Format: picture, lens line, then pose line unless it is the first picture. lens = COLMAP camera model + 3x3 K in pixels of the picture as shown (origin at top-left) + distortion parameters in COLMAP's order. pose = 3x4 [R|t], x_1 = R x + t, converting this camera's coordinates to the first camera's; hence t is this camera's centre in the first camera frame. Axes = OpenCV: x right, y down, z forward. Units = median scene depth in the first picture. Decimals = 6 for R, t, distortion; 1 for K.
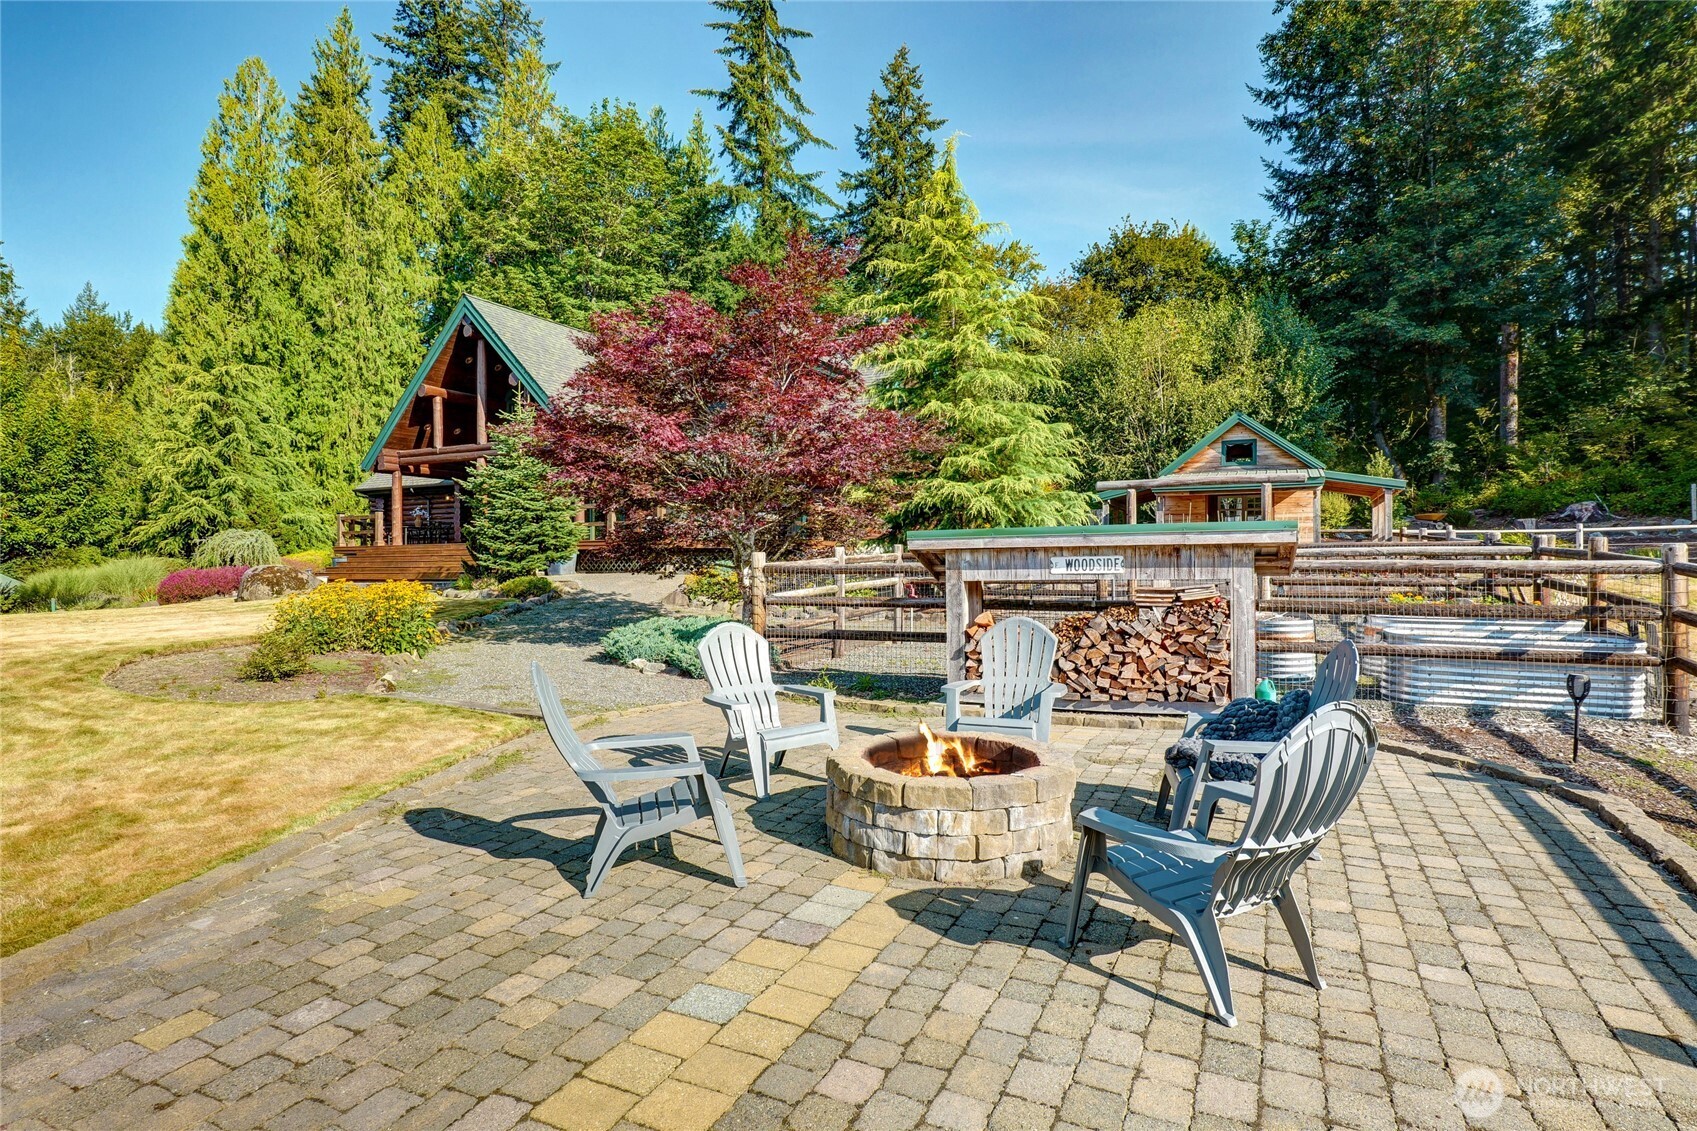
lens RADIAL K [[877.4, 0, 848.5], [0, 877.4, 565.5], [0, 0, 1]] dist [-0.002932, -0.000248]
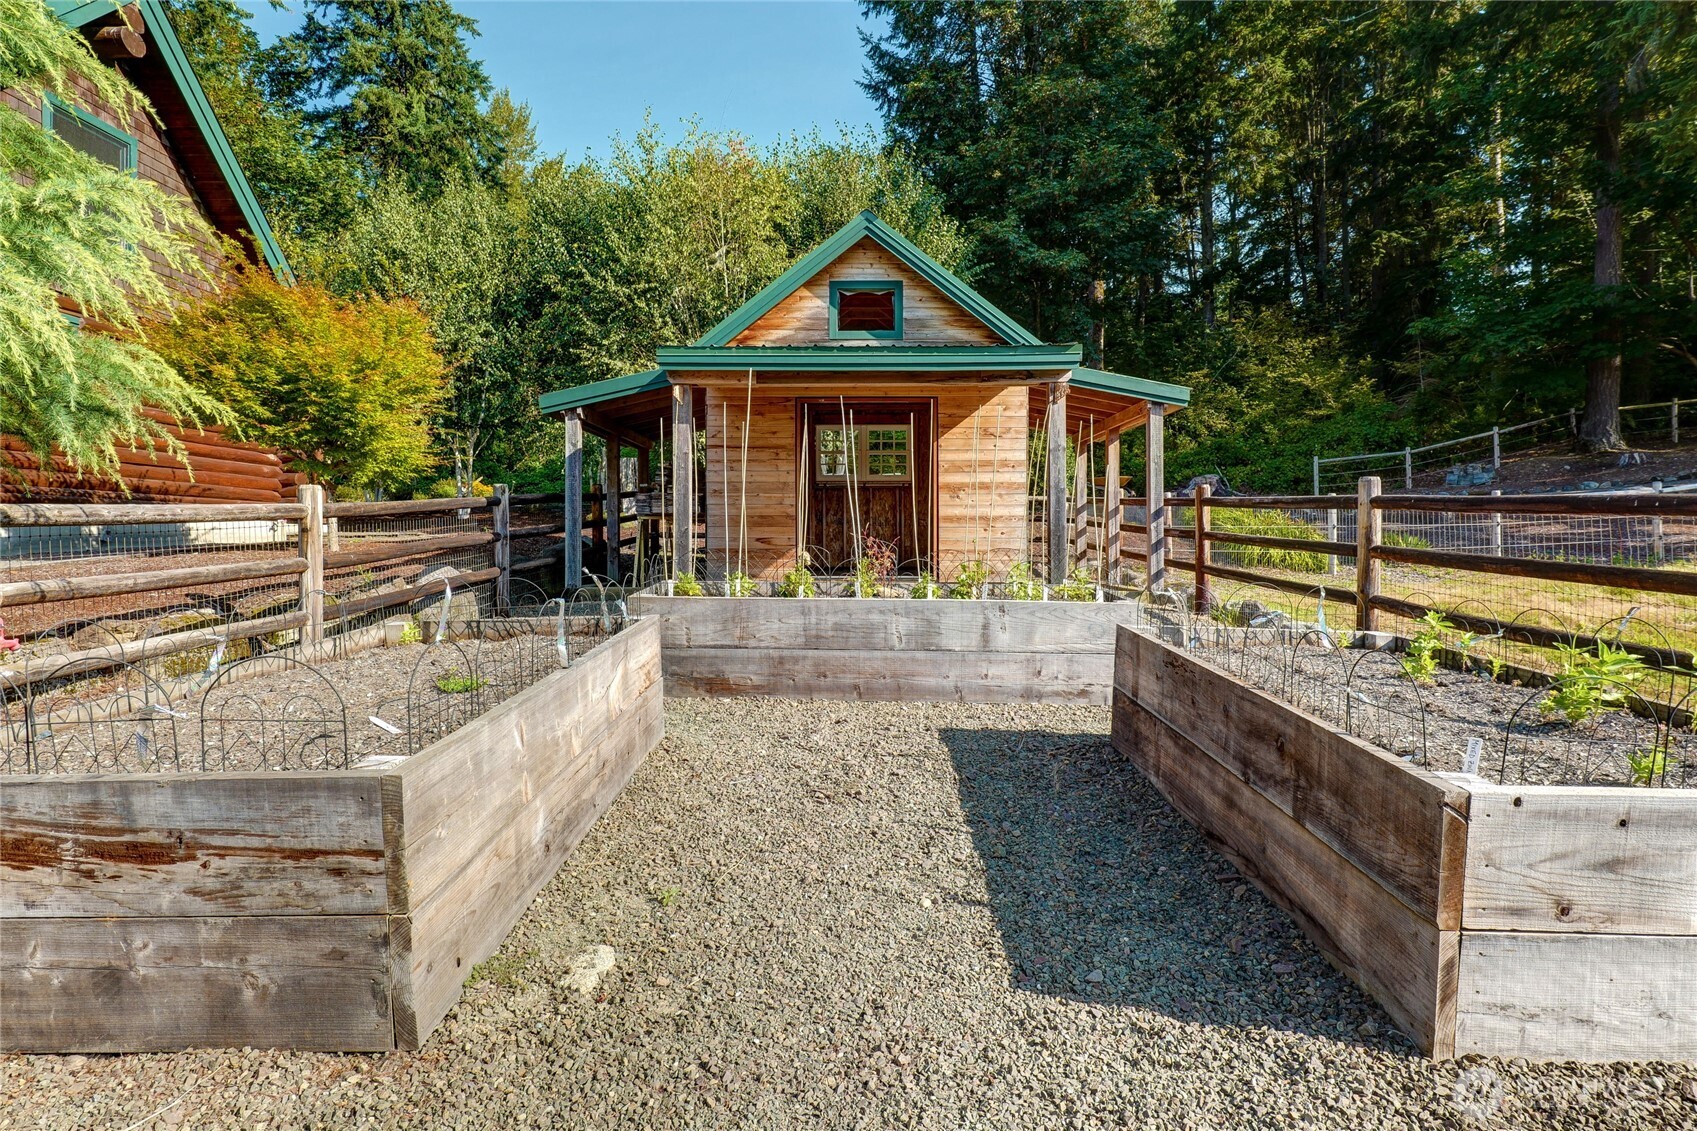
lens RADIAL K [[877.4, 0, 848.5], [0, 877.4, 565.5], [0, 0, 1]] dist [-0.002932, -0.000248]
pose [[0.900303, -0.013825, 0.435043, 0.175174], [0.002452, 0.999641, 0.026692, -0.009493], [-0.435256, -0.022964, 0.900014, 0.433203]]
